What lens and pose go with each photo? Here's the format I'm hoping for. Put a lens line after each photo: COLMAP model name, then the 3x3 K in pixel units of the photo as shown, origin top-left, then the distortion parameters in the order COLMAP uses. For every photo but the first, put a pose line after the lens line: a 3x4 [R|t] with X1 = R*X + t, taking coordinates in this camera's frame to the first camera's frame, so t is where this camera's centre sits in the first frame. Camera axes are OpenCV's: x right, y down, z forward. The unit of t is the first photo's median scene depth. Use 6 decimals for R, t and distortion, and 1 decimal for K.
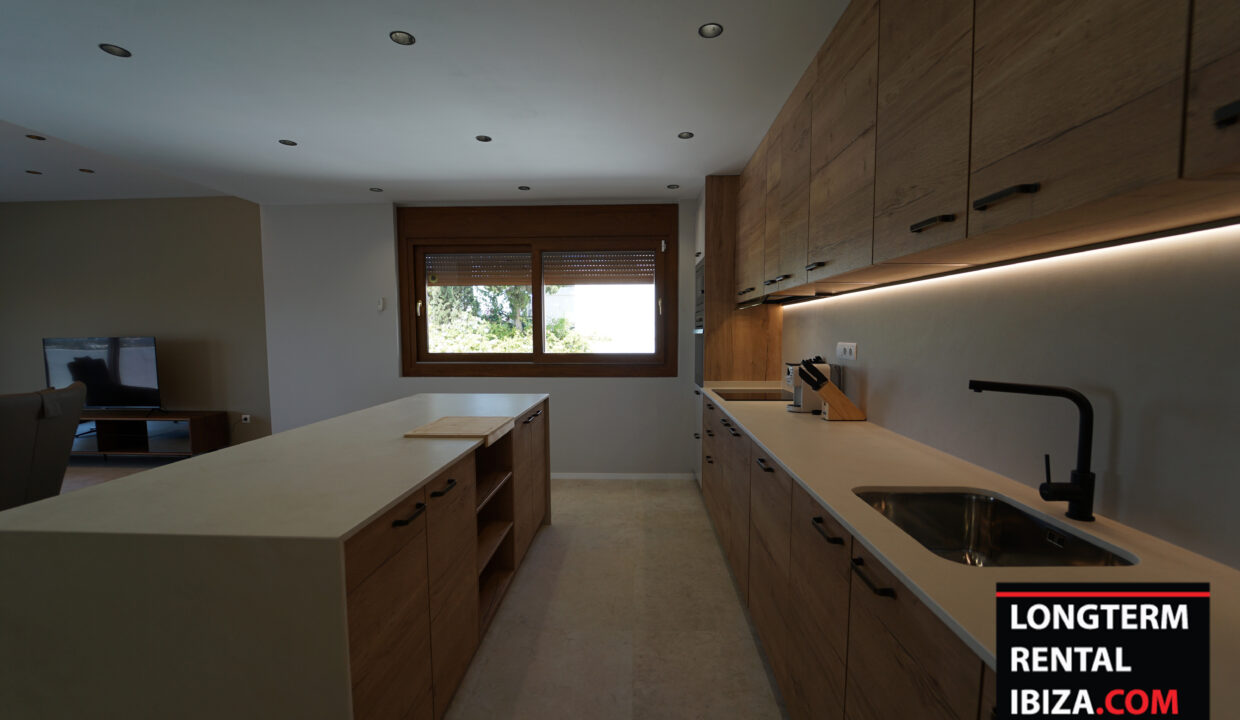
lens RADIAL K [[509.2, 0, 622.5], [0, 509.2, 370.3], [0, 0, 1]] dist [-0.021326, -0.000396]
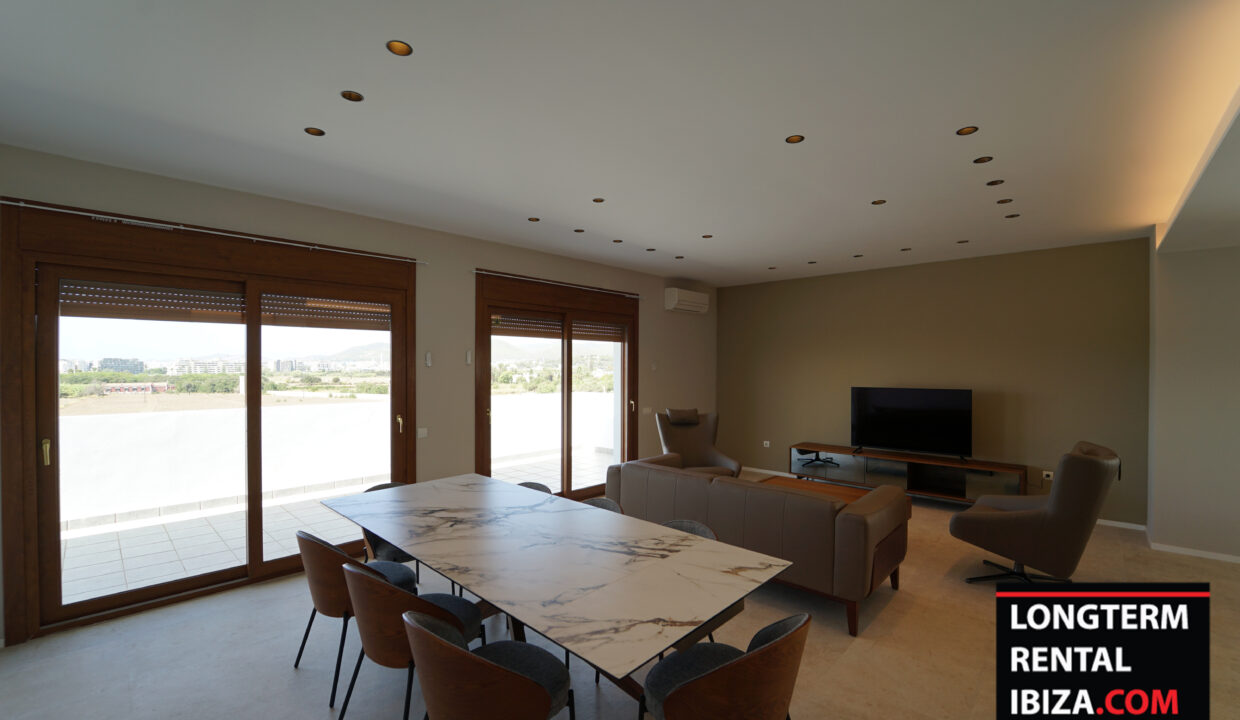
lens RADIAL K [[509.2, 0, 622.5], [0, 509.2, 370.3], [0, 0, 1]] dist [-0.021326, -0.000396]
pose [[0.753826, 0.007897, -0.657027, -0.855176], [-0.052665, 0.997437, -0.048435, -0.017335], [0.654960, 0.071114, 0.752310, -0.313300]]
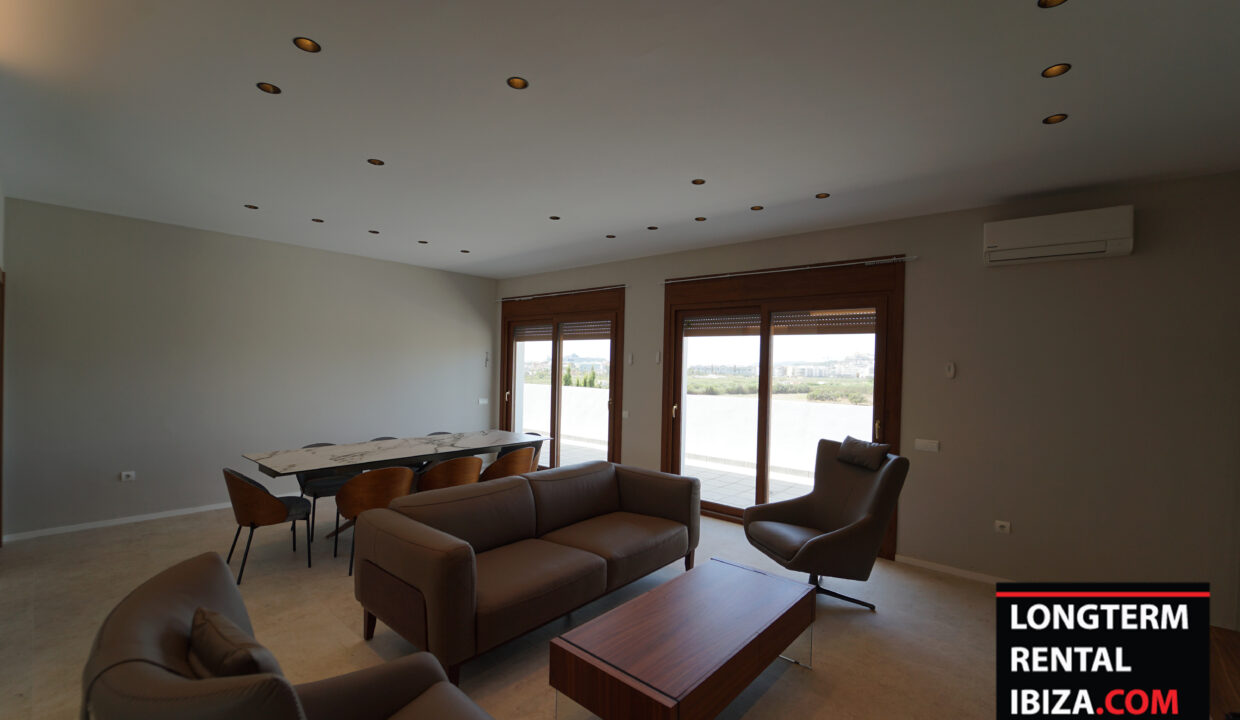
lens RADIAL K [[509.2, 0, 622.5], [0, 509.2, 370.3], [0, 0, 1]] dist [-0.021326, -0.000396]
pose [[-0.621057, -0.003897, -0.783756, -0.765023], [-0.081321, 0.994911, 0.059493, -0.111236], [0.779535, 0.100684, -0.618213, 0.946207]]
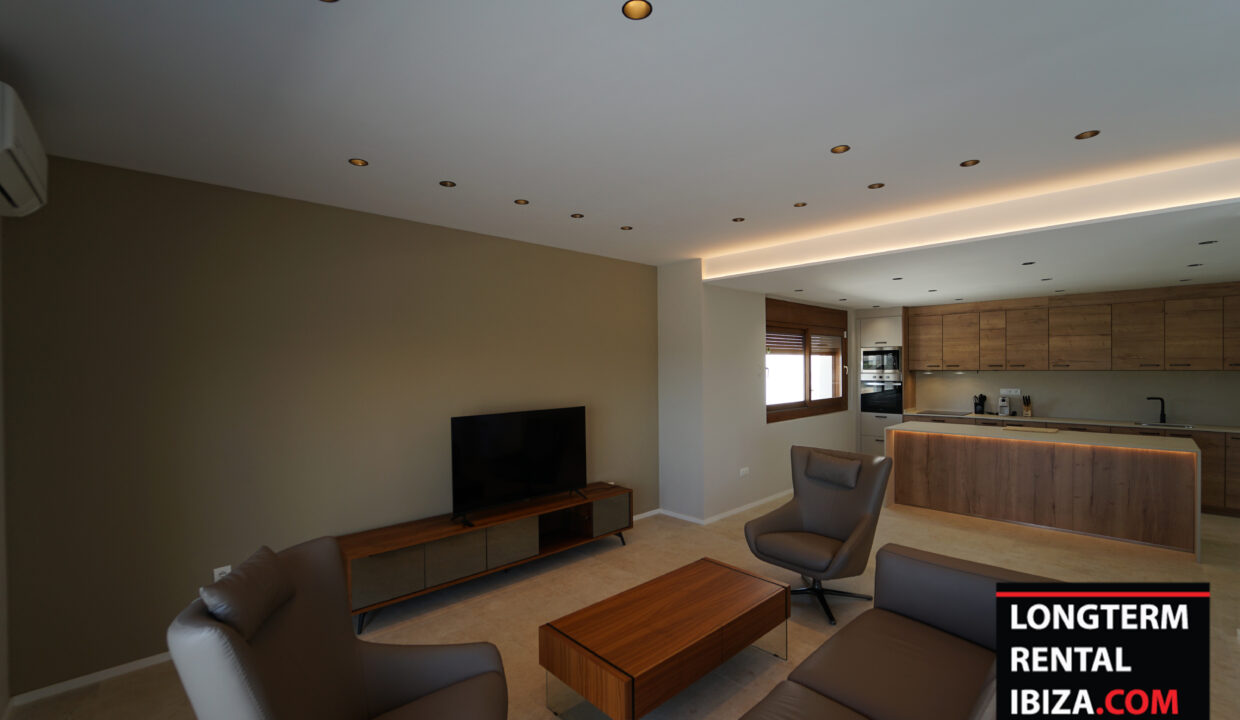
lens RADIAL K [[509.2, 0, 622.5], [0, 509.2, 370.3], [0, 0, 1]] dist [-0.021326, -0.000396]
pose [[0.697928, -0.010693, 0.716088, -1.655388], [0.062843, 0.996946, -0.046363, -0.089769], [-0.713405, 0.077359, 0.696468, 0.342604]]
